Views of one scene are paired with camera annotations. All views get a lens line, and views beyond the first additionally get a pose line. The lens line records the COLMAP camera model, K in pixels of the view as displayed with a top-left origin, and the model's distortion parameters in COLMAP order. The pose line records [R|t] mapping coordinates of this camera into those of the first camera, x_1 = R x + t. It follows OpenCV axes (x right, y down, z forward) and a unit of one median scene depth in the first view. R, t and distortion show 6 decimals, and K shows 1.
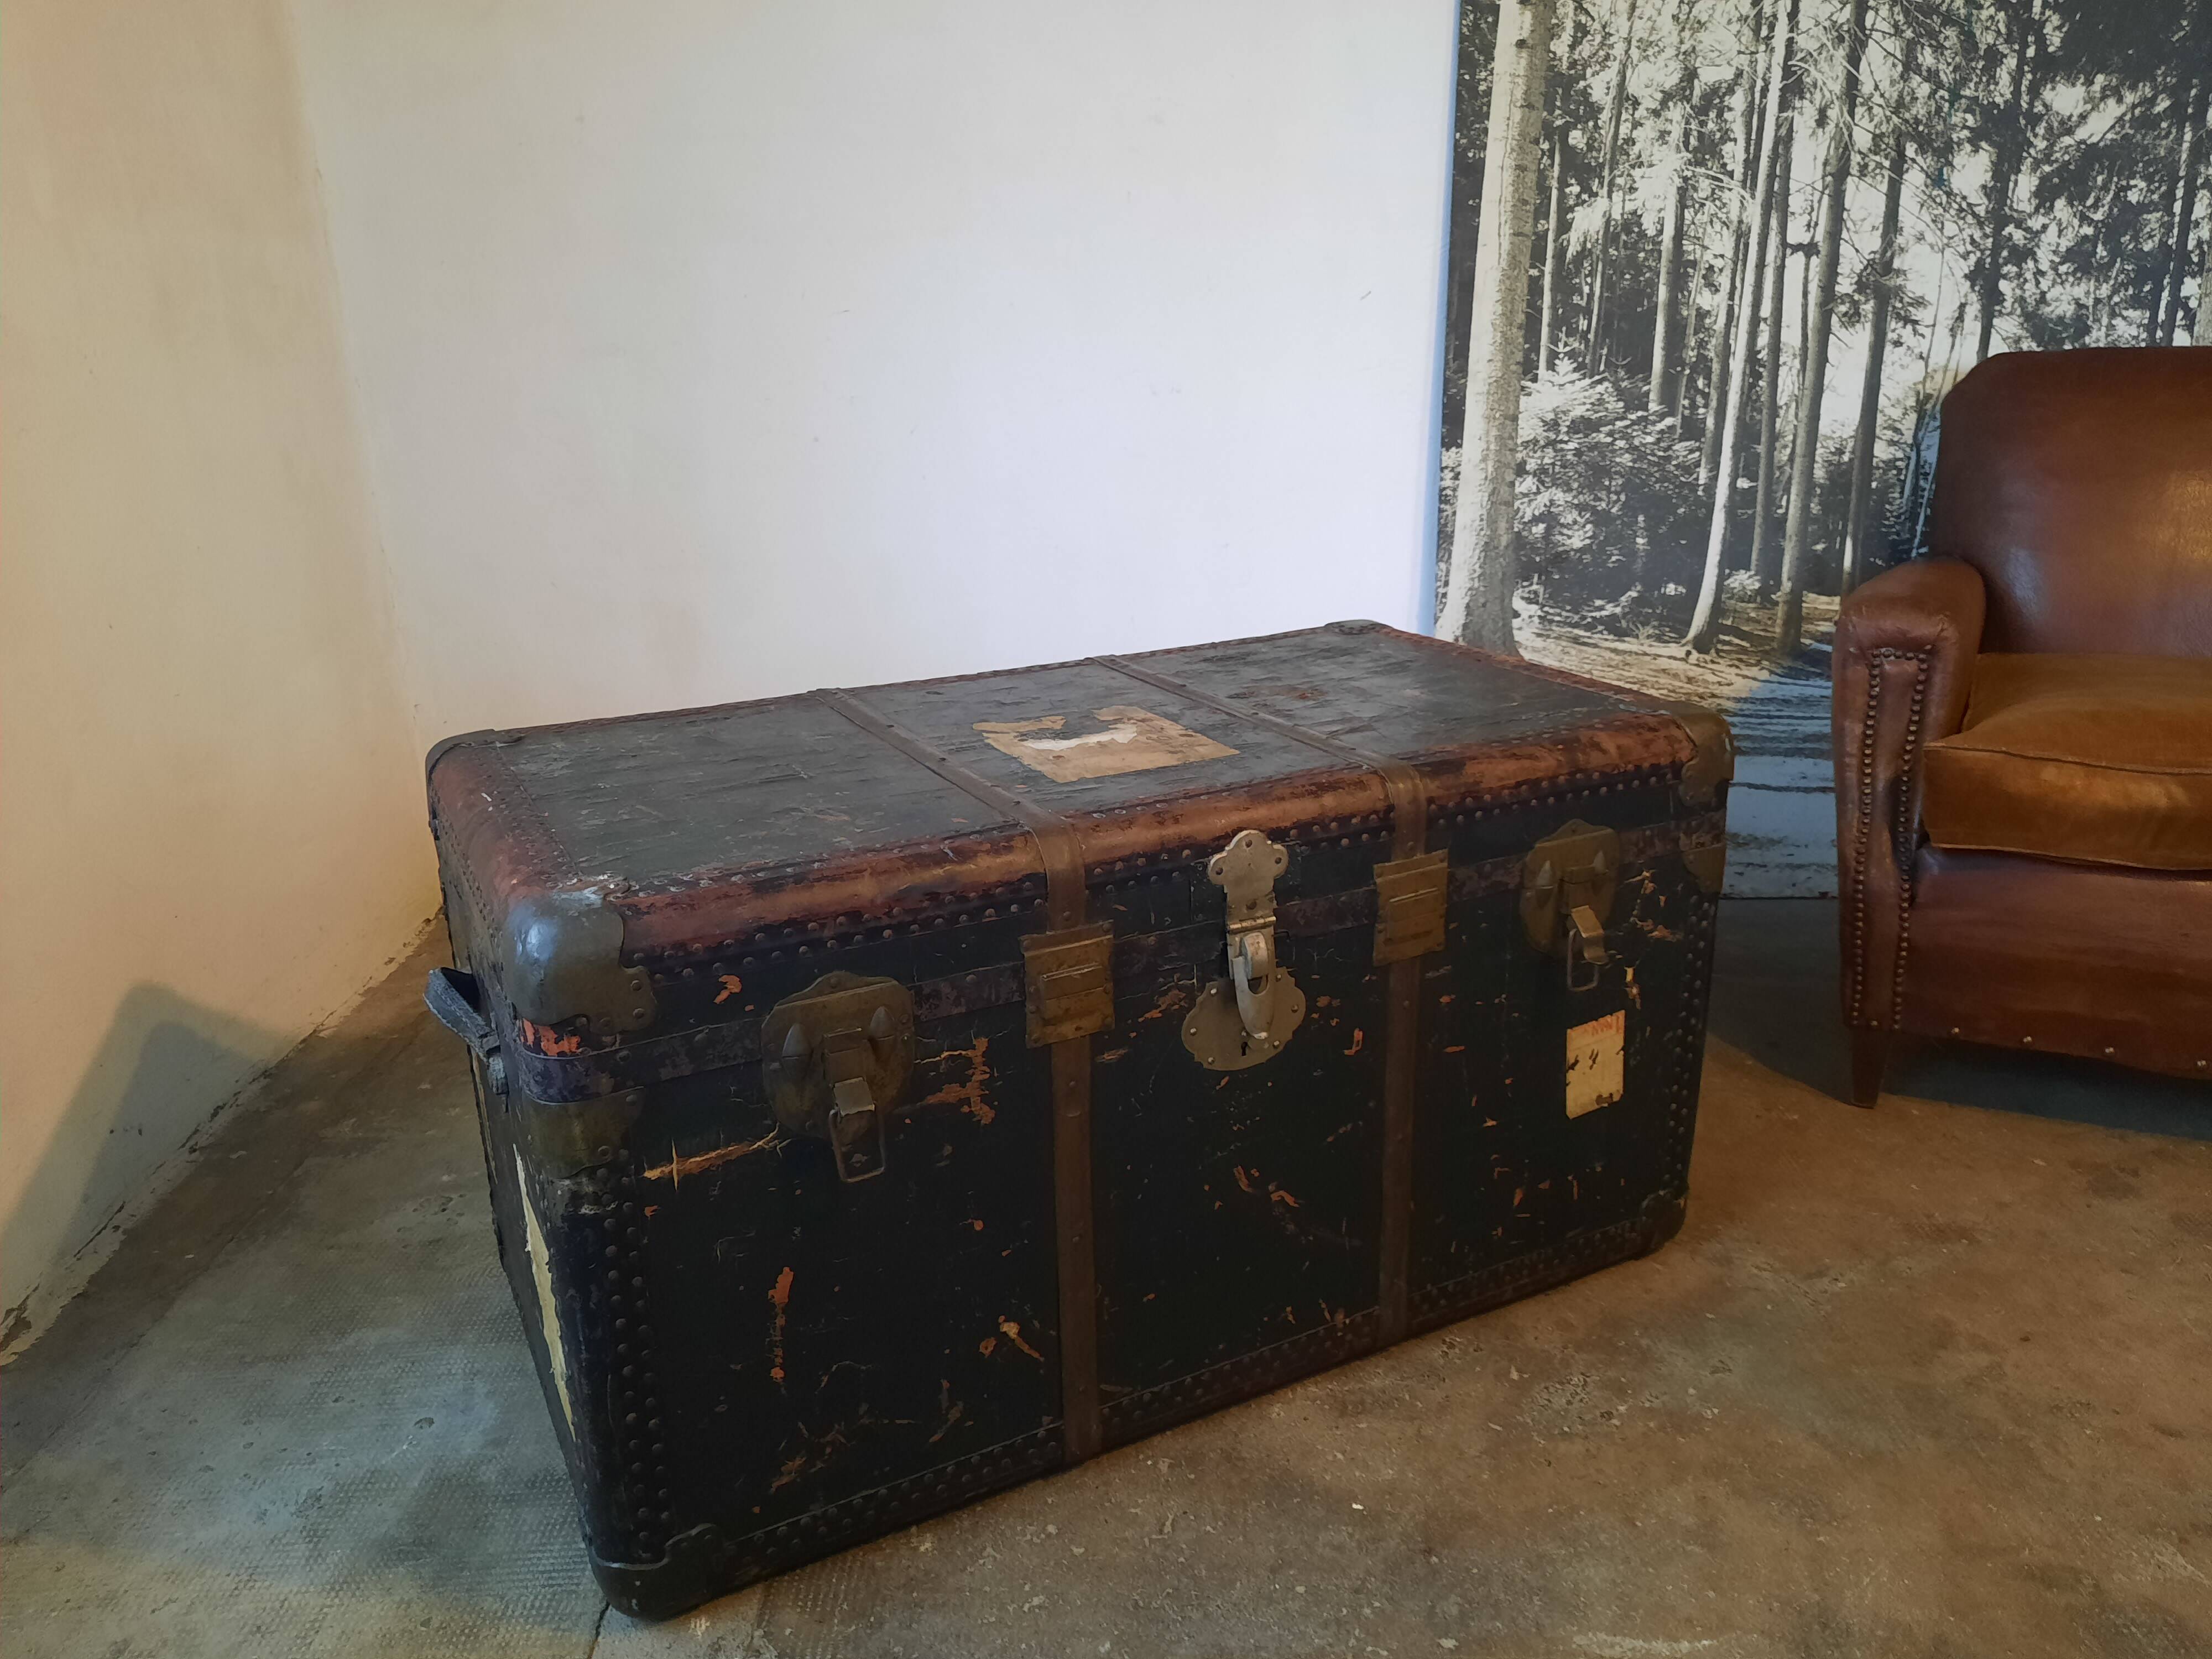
lens RADIAL K [[1646.6, 0, 1145.4], [0, 1646.6, 836.5], [0, 0, 1]] dist [0.059043, -0.069872]
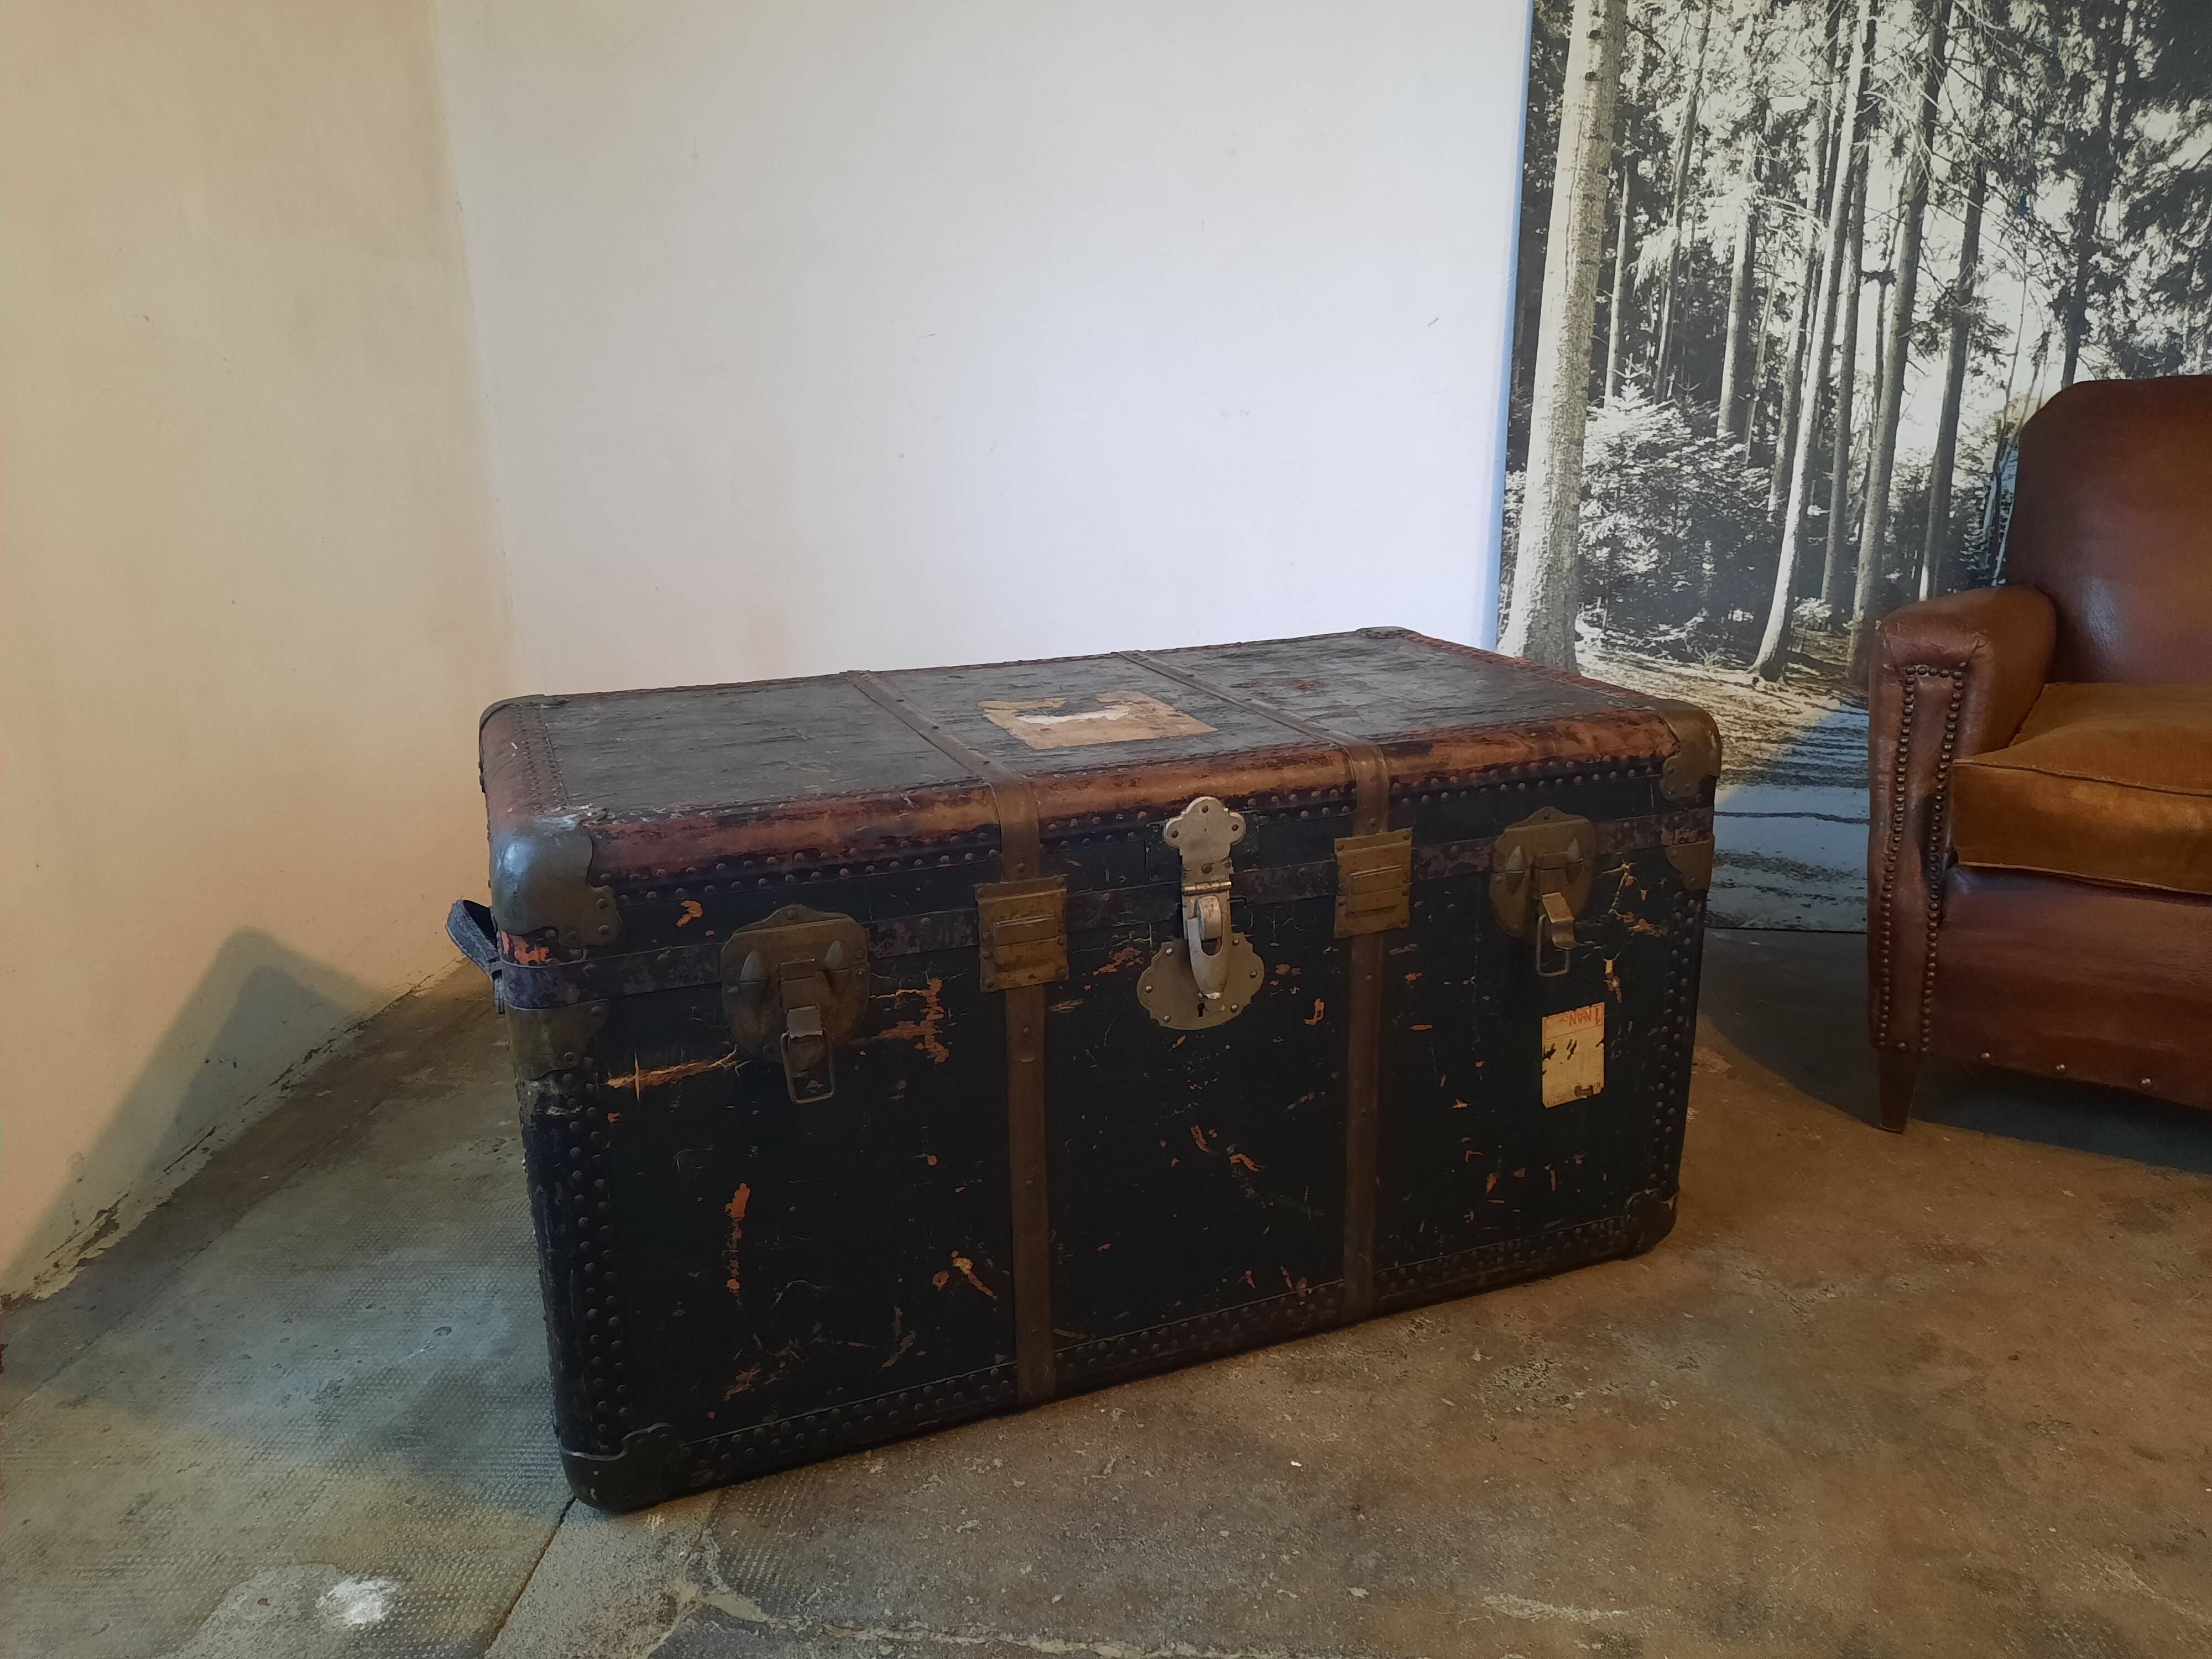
lens RADIAL K [[1646.6, 0, 1138.2], [0, 1646.6, 832.9], [0, 0, 1]] dist [0.059043, -0.069872]
pose [[0.994322, 0.034902, -0.100527, 0.114818], [-0.038440, 0.998700, -0.033472, 0.050885], [0.099228, 0.037146, 0.994371, -0.037565]]
